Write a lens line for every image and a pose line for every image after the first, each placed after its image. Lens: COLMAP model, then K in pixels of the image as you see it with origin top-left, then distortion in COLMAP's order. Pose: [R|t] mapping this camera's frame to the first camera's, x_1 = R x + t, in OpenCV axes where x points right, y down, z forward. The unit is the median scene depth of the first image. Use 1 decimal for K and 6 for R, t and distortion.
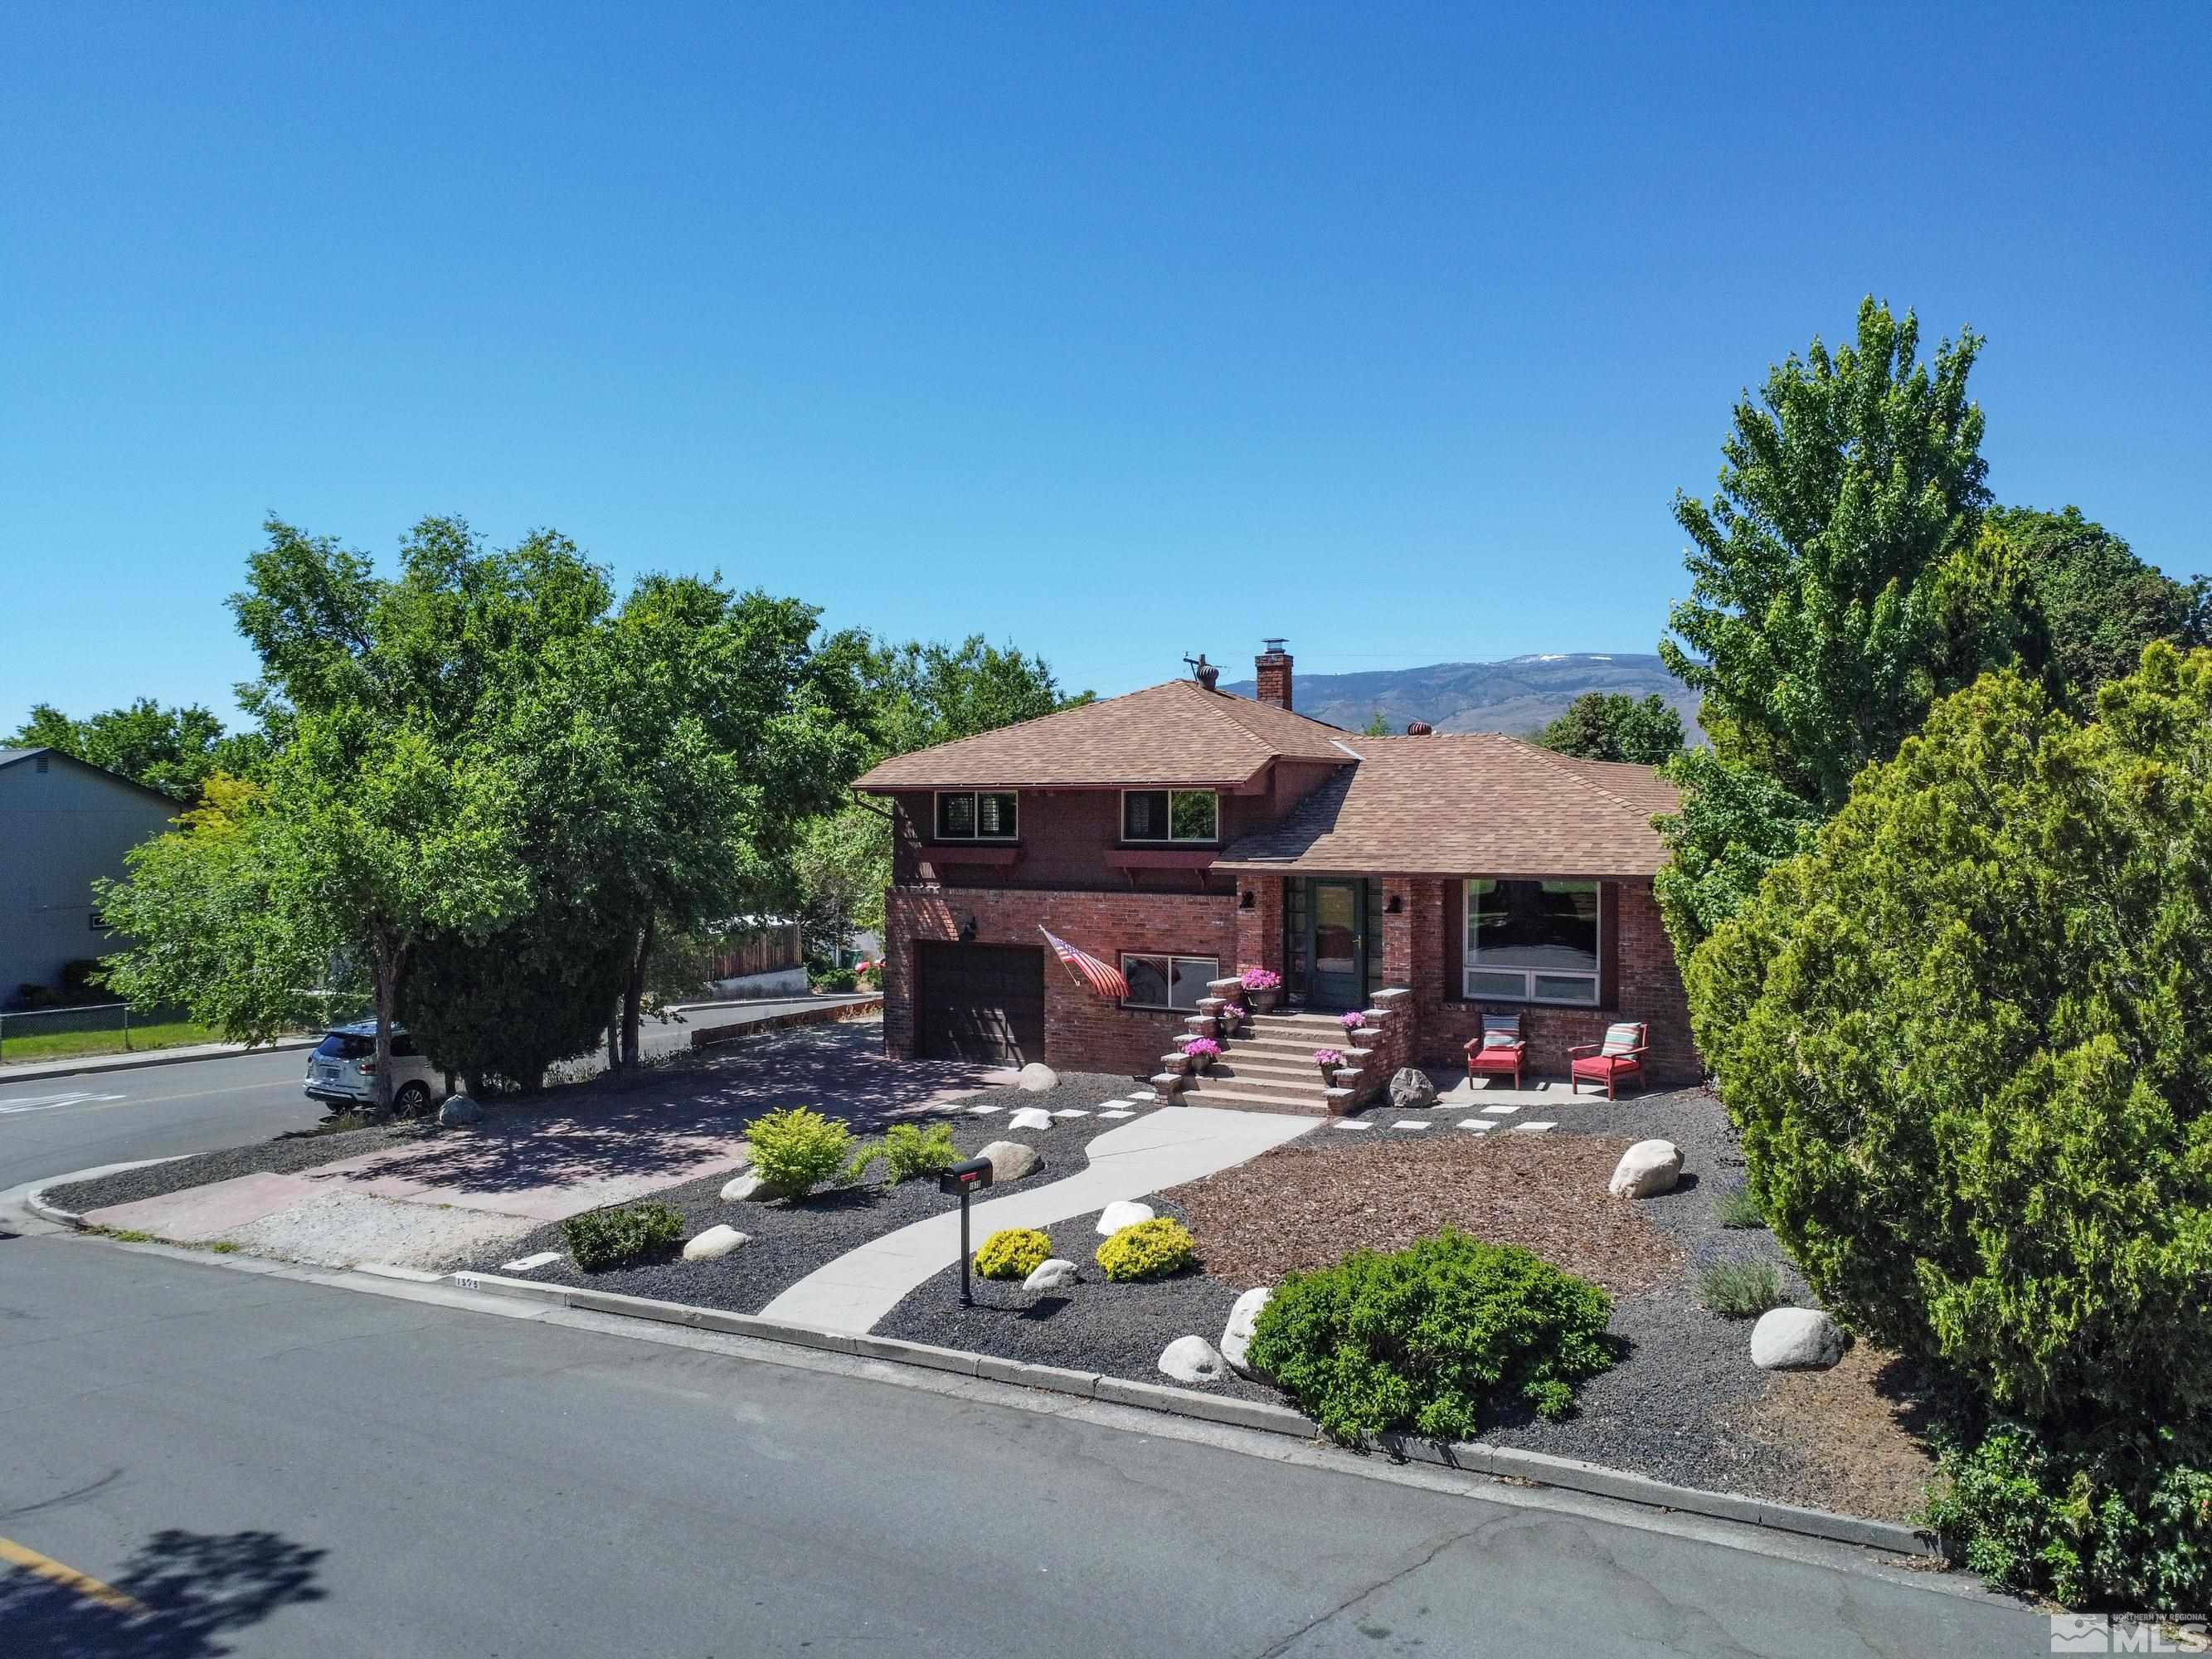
lens RADIAL K [[1542.0, 0, 1144.7], [0, 1542.0, 816.3], [0, 0, 1]] dist [-0.032698, -0.000706]
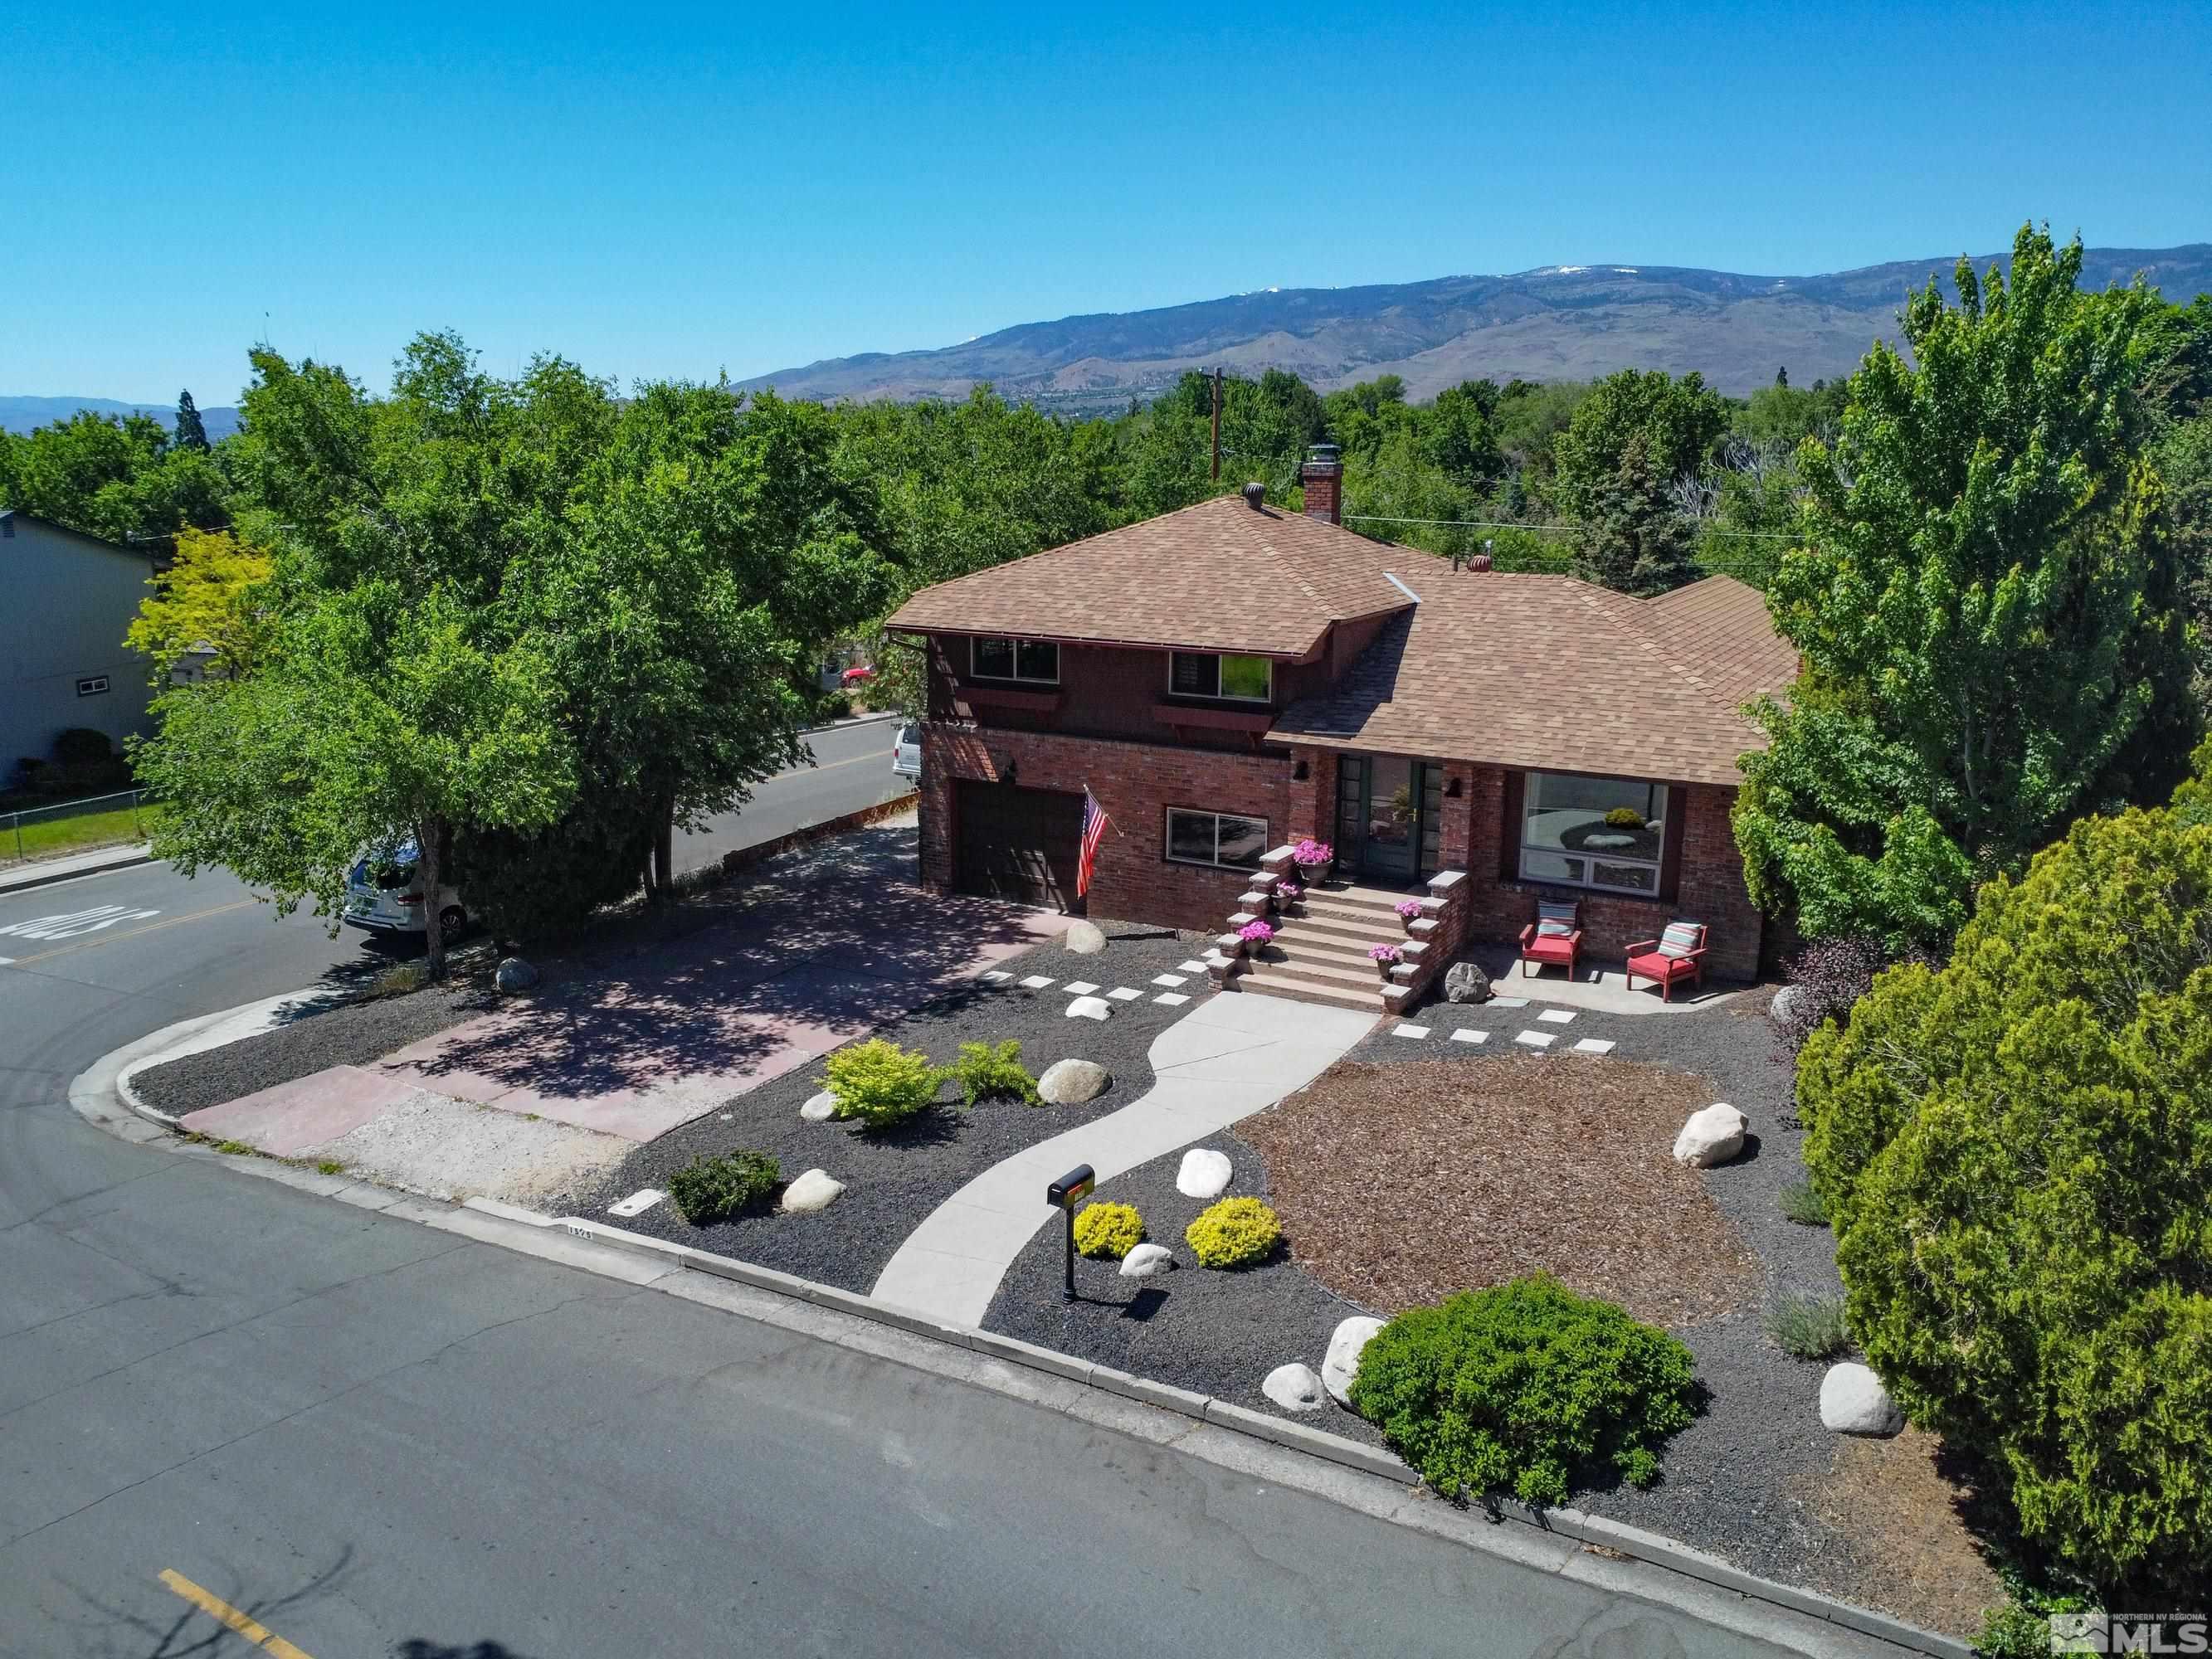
lens RADIAL K [[1610.1, 0, 1106.0], [0, 1610.1, 829.5], [0, 0, 1]] dist [-0.025807, -0.011800]
pose [[0.999913, 0.008424, -0.010108, -0.059131], [-0.005900, 0.973679, 0.227848, -0.178459], [0.011762, -0.227769, 0.973644, -0.005826]]
